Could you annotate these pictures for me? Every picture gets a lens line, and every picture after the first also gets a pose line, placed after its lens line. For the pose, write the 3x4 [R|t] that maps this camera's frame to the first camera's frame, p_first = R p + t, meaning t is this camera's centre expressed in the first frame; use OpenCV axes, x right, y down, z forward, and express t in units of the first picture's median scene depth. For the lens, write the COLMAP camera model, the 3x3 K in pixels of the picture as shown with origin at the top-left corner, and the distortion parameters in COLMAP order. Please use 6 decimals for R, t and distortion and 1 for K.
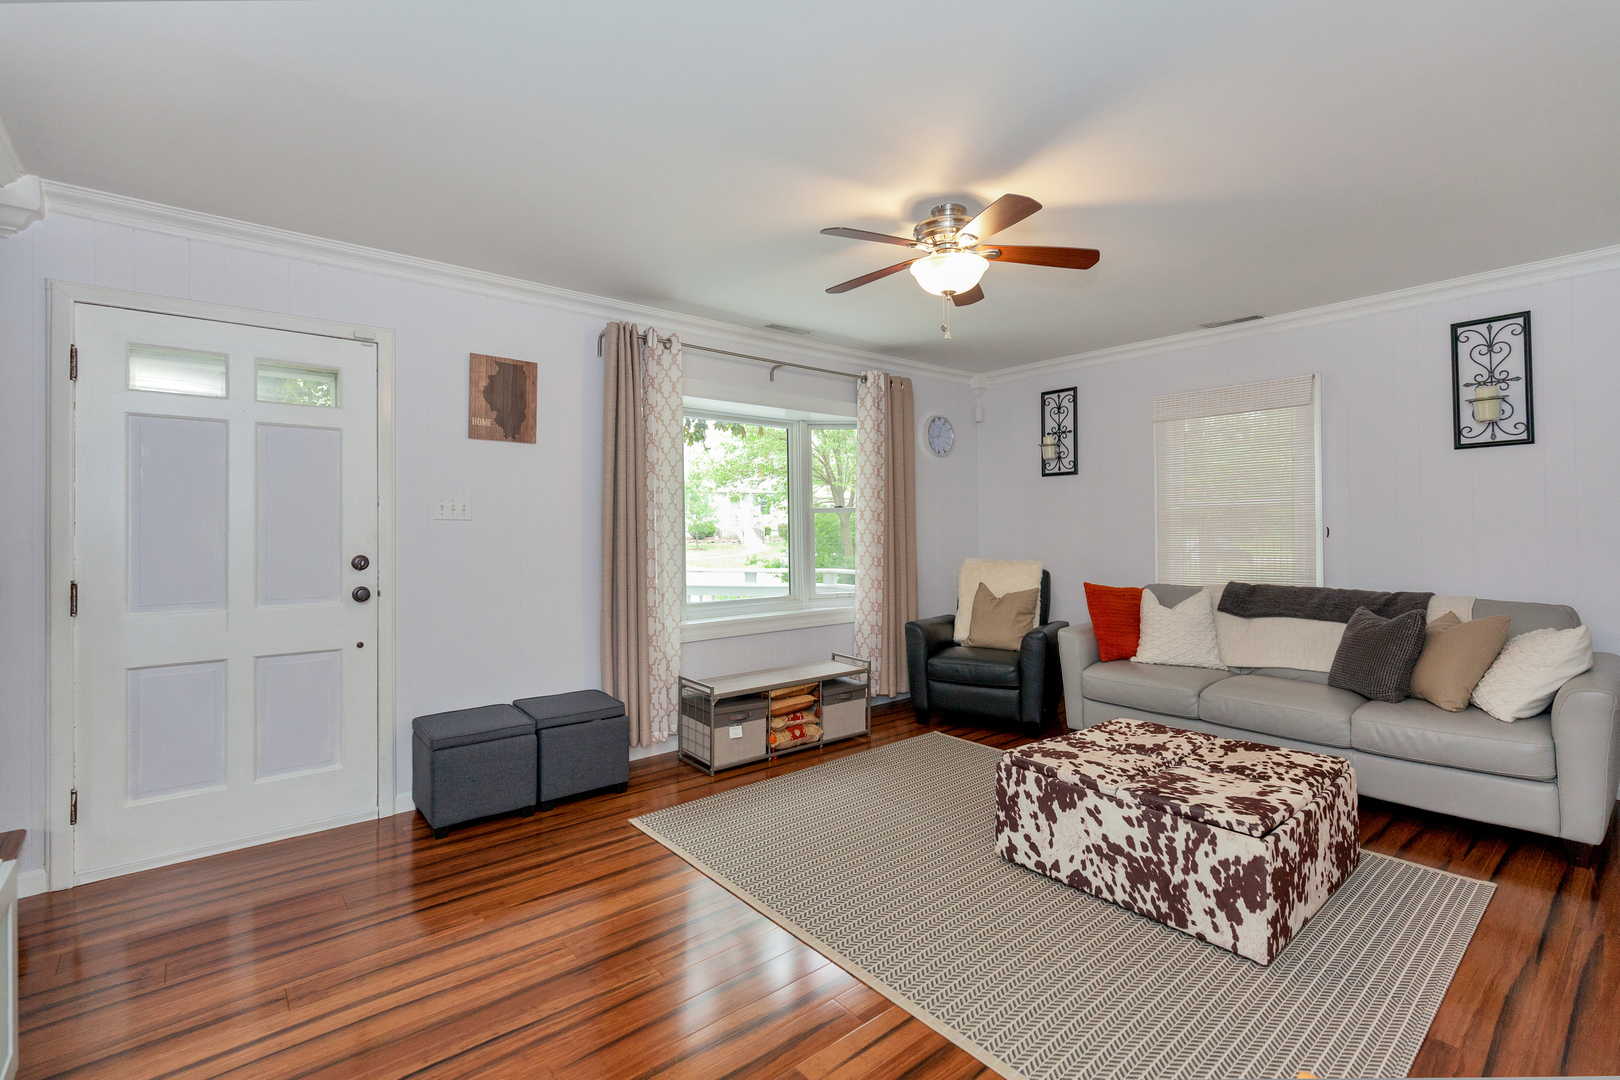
lens RADIAL K [[738.4, 0, 813.2], [0, 738.4, 507.0], [0, 0, 1]] dist [0.020387, -0.000129]
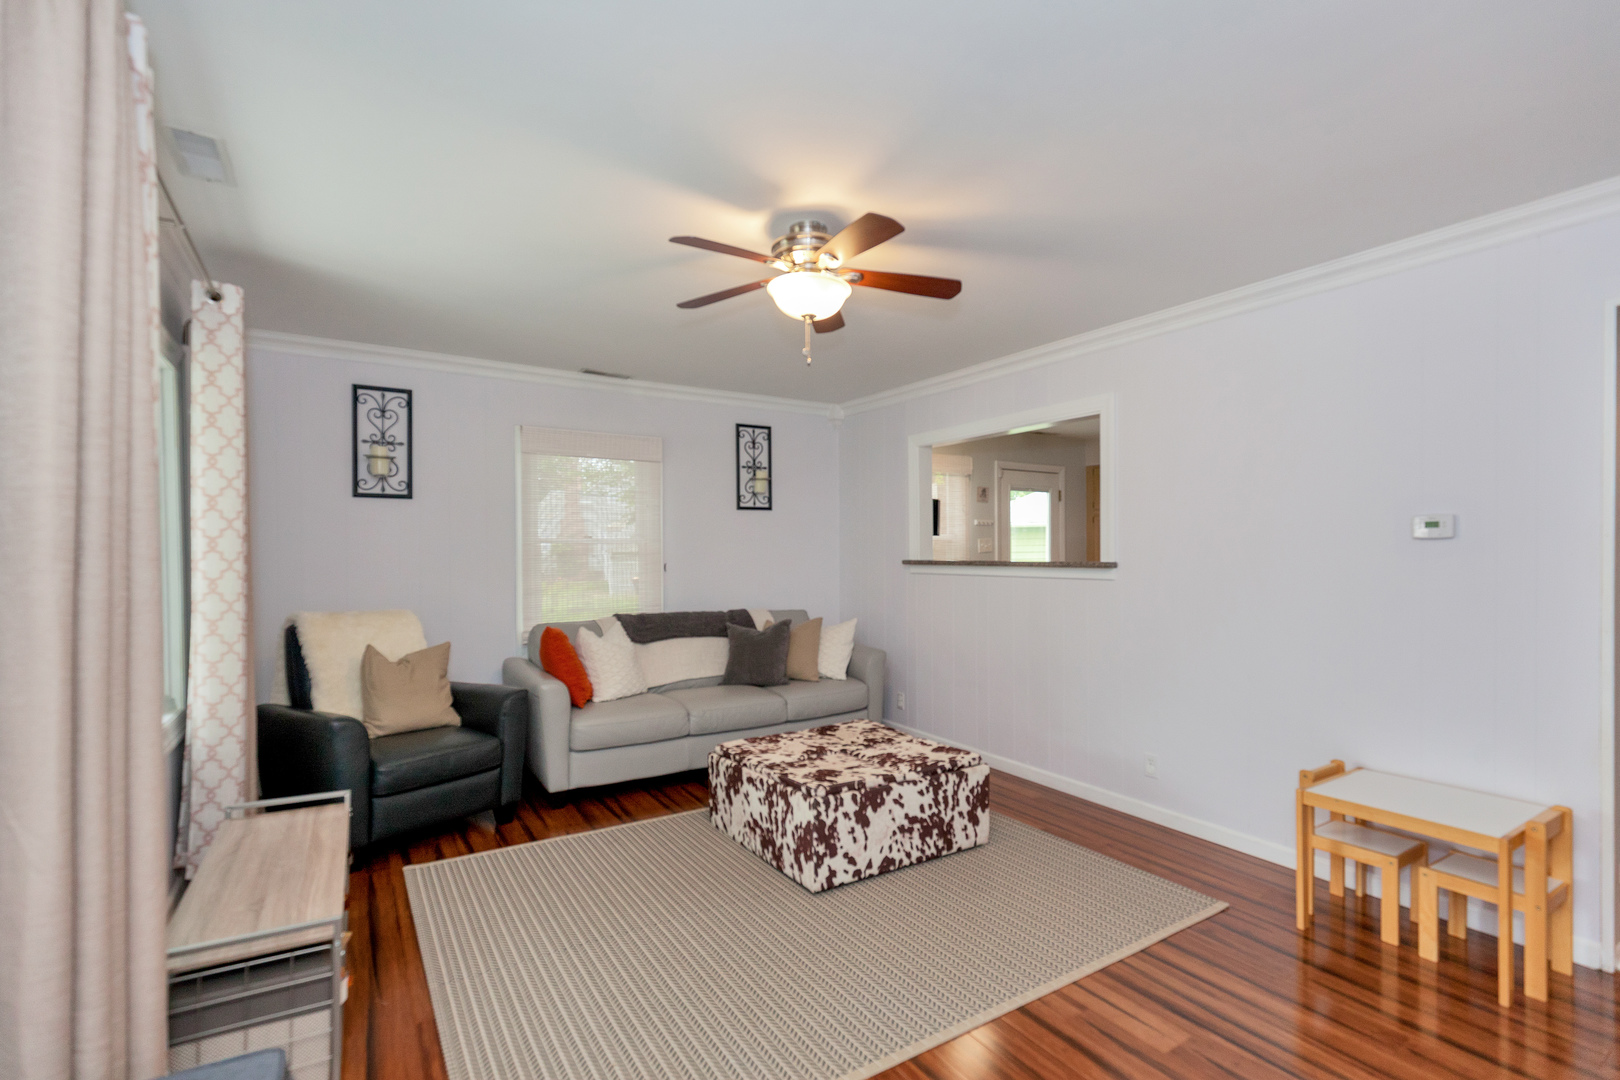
lens RADIAL K [[757.7, 0, 806.7], [0, 757.7, 553.5], [0, 0, 1]] dist [-0.017706, 0.000054]
pose [[0.130030, 0.016669, 0.991370, -0.786276], [-0.021596, 0.999669, -0.013976, 0.033963], [-0.991275, -0.019593, 0.130347, 0.922225]]
